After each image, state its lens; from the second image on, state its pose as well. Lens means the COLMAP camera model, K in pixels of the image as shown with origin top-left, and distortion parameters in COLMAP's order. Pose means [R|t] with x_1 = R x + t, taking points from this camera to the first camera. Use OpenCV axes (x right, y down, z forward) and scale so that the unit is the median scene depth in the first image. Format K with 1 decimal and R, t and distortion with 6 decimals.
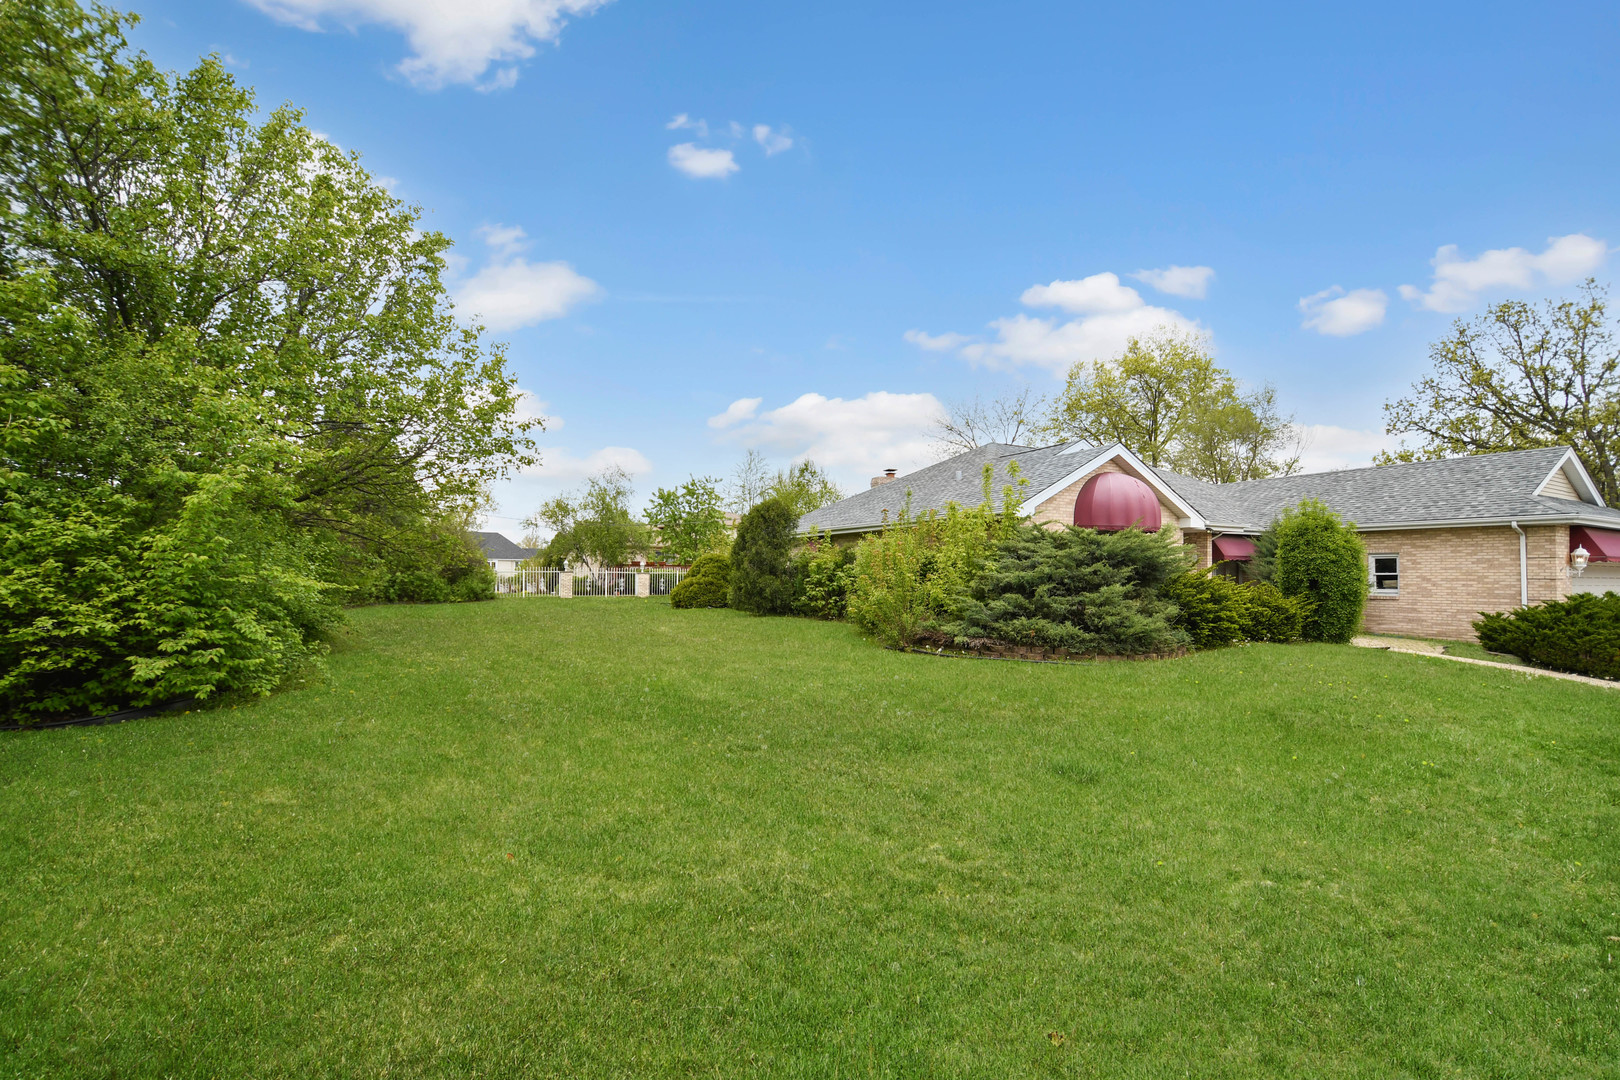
lens RADIAL K [[712.9, 0, 798.7], [0, 712.9, 558.8], [0, 0, 1]] dist [0.002480, -0.016524]
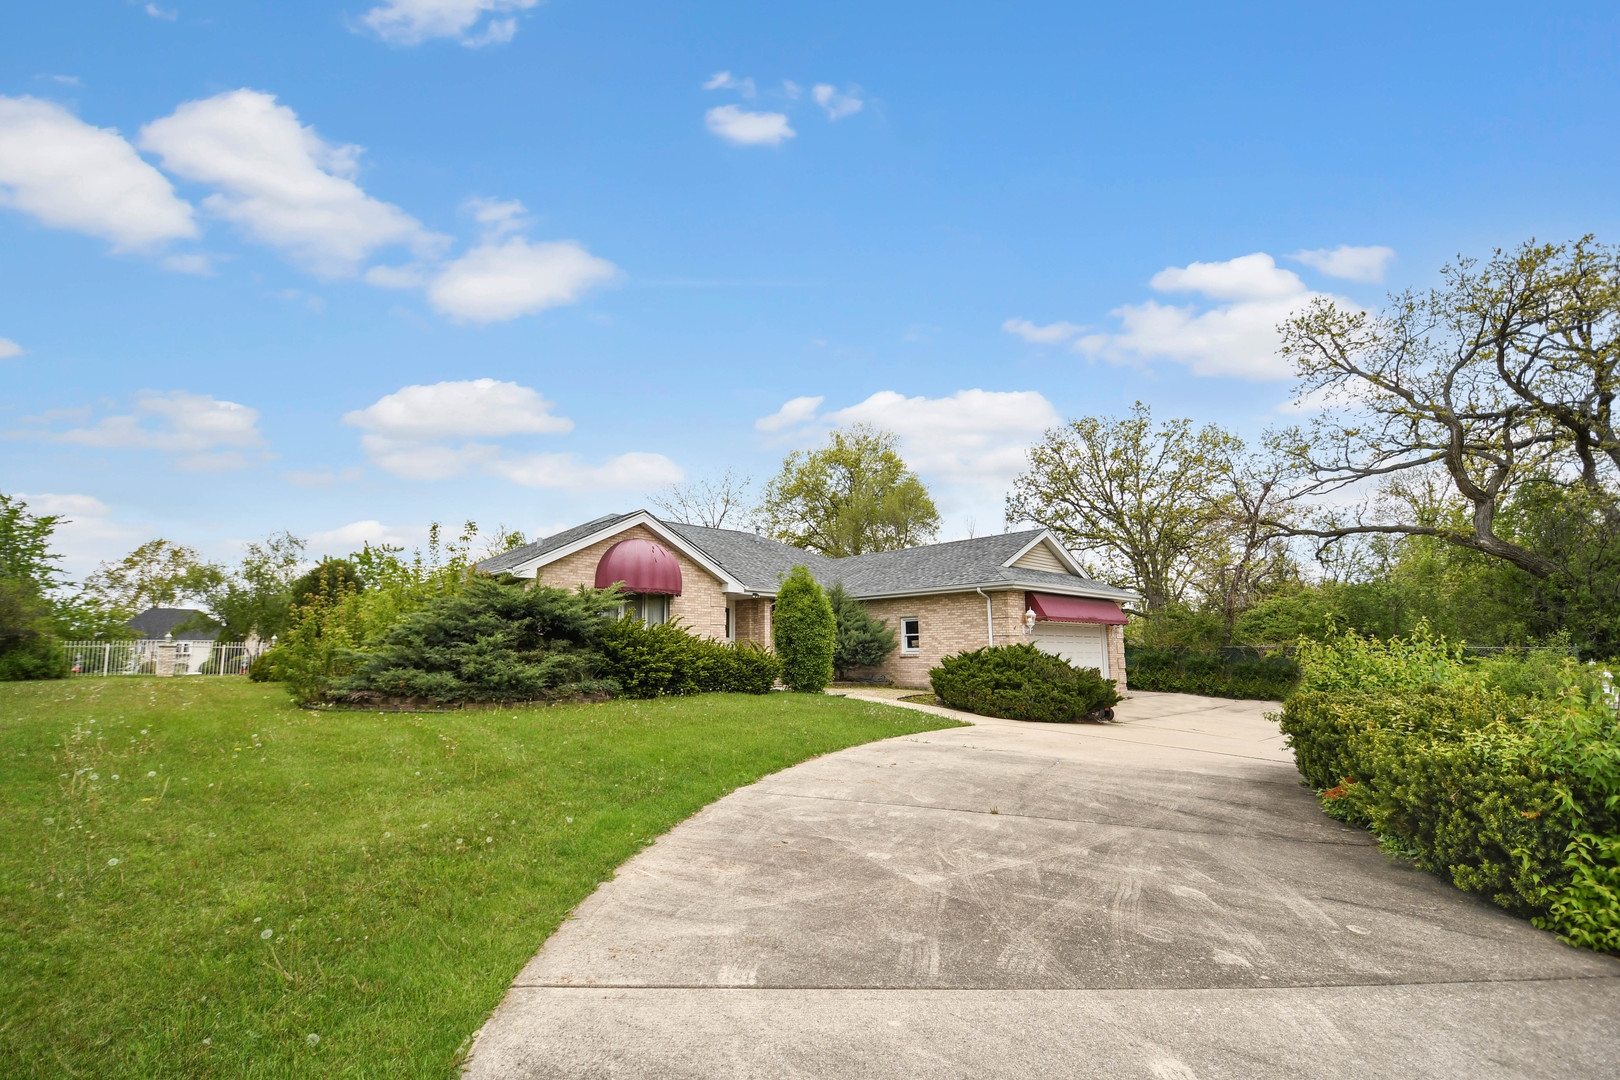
lens RADIAL K [[712.9, 0, 798.7], [0, 712.9, 558.8], [0, 0, 1]] dist [0.002480, -0.016524]
pose [[0.964458, 0.021336, 0.263375, 0.367140], [0.008405, 0.993753, -0.111284, 0.028062], [-0.264104, 0.109542, 0.958254, -0.083507]]
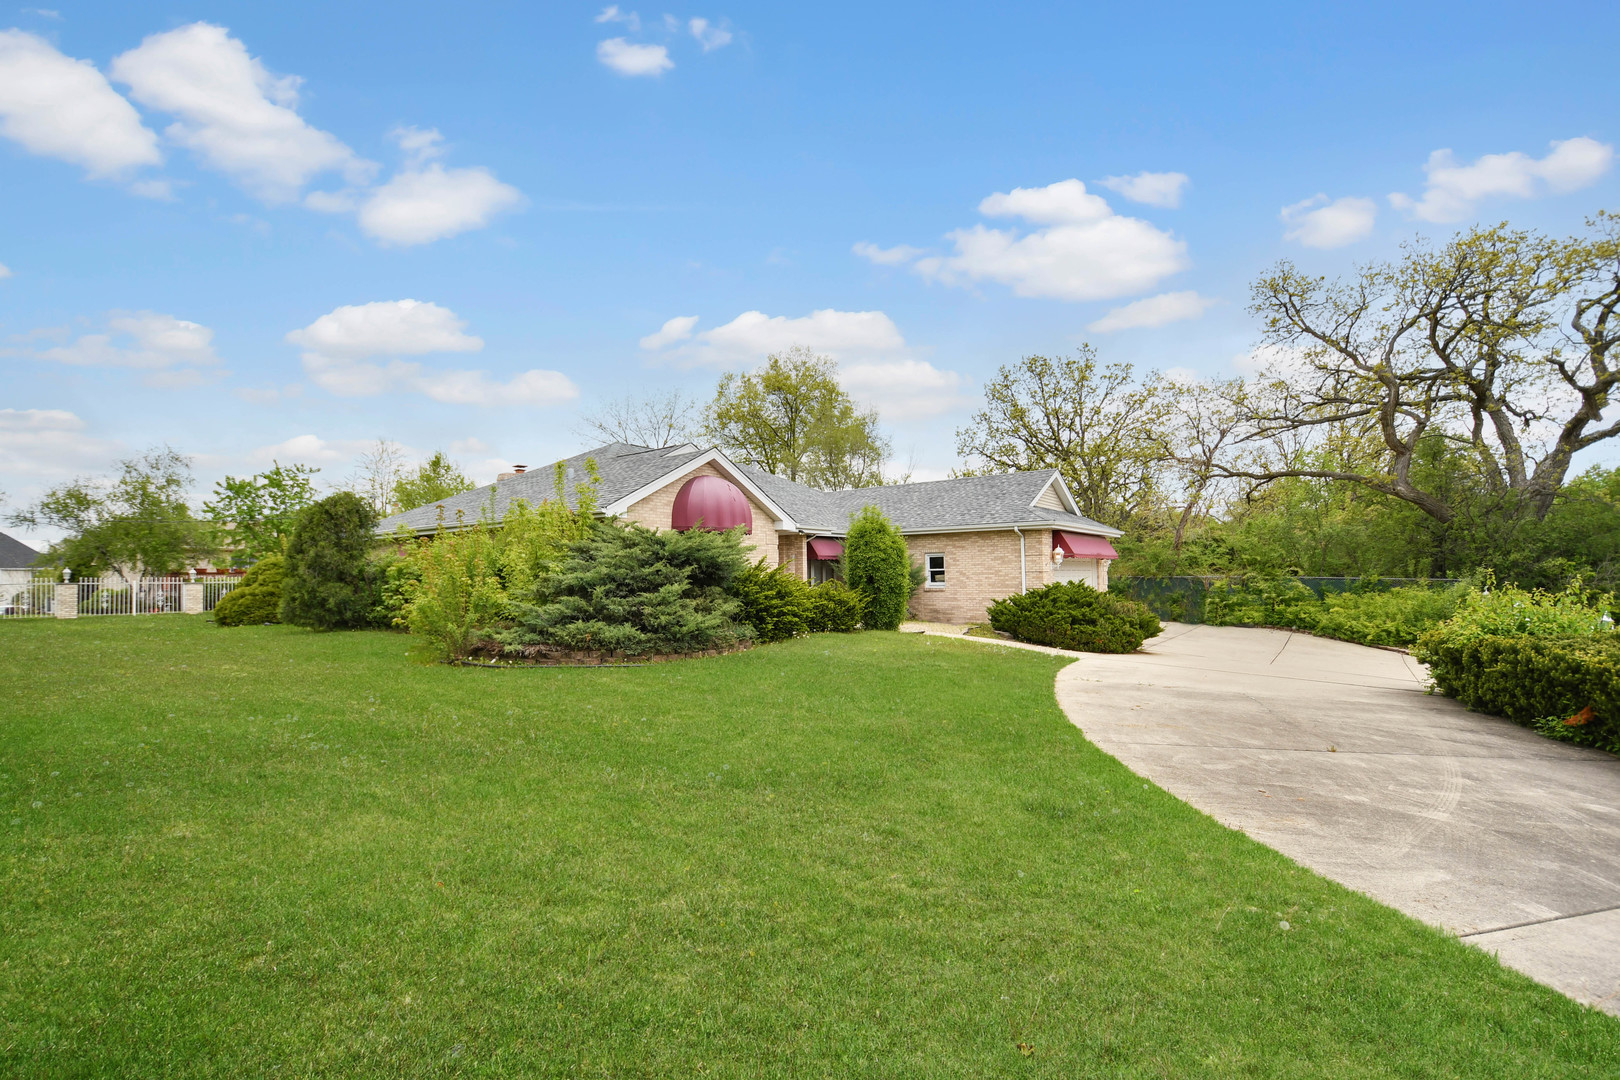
lens RADIAL K [[712.9, 0, 798.7], [0, 712.9, 558.8], [0, 0, 1]] dist [0.002480, -0.016524]
pose [[0.903783, -0.008718, 0.427903, 0.106610], [0.010290, 0.999946, -0.001362, 0.002209], [-0.427868, 0.005634, 0.903824, 0.007090]]
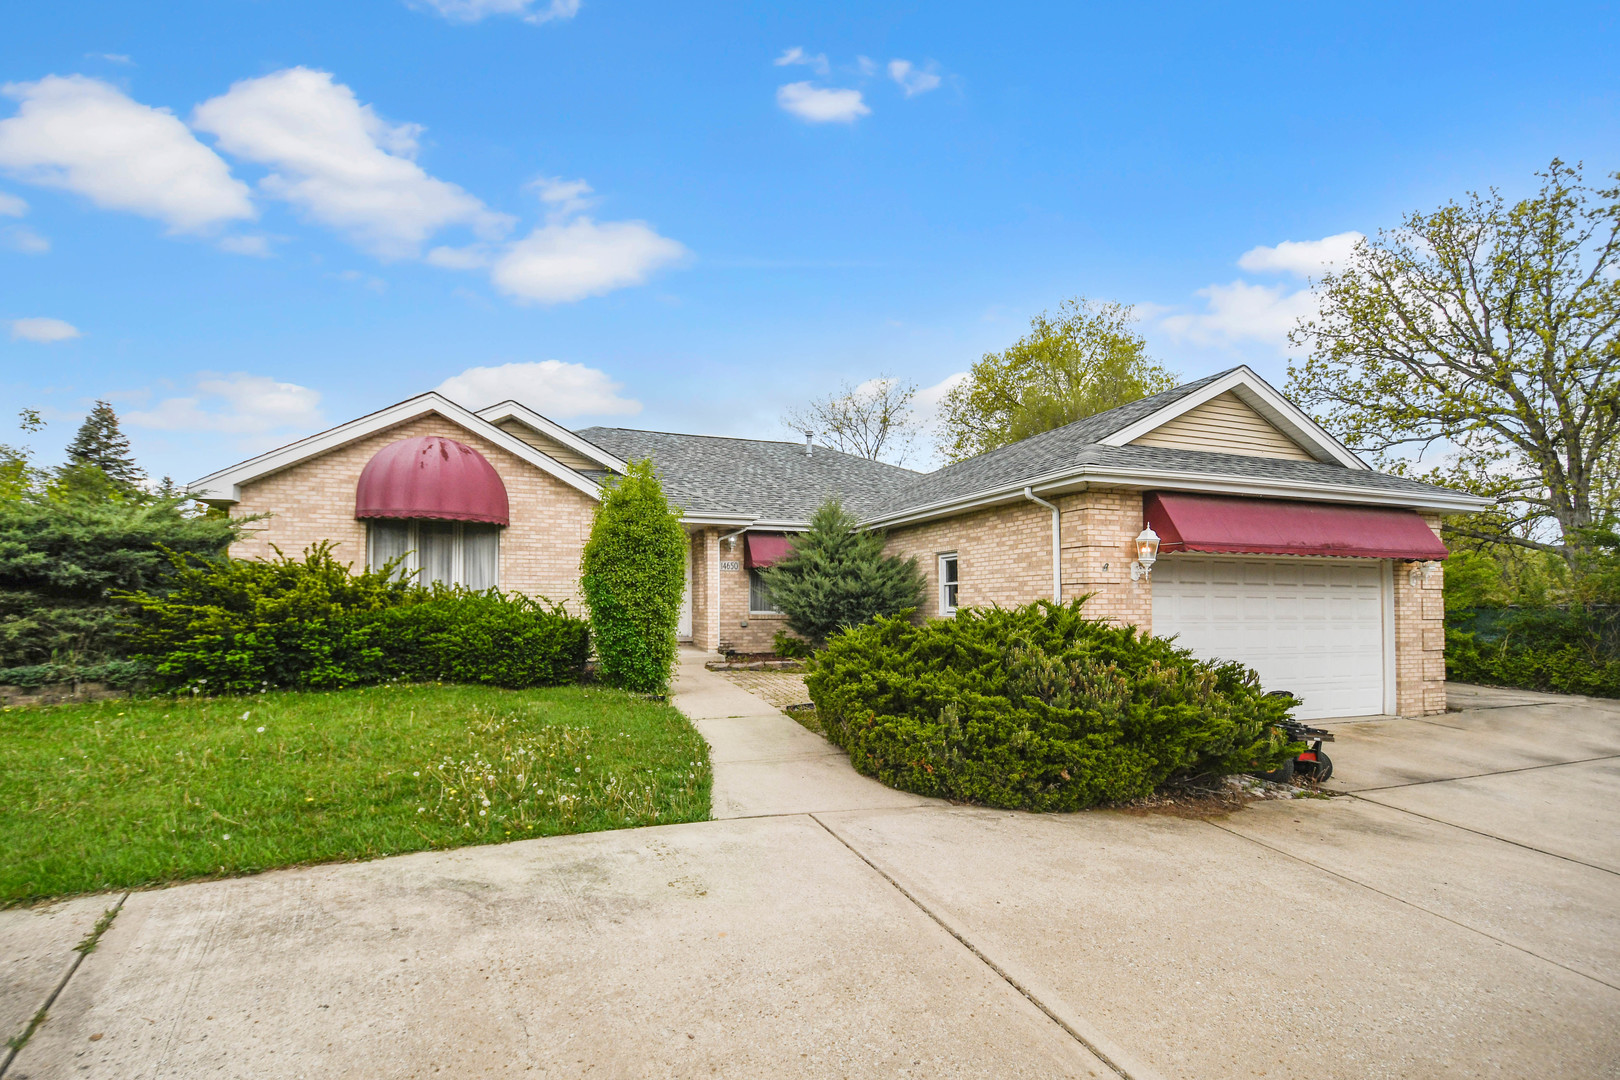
lens RADIAL K [[705.4, 0, 806.3], [0, 705.4, 607.8], [0, 0, 1]] dist [0.002213, -0.011000]
pose [[0.990462, -0.006833, -0.137616, 0.839100], [0.009838, 0.999728, 0.021167, 0.031260], [0.137434, -0.022319, 0.990259, 0.351956]]
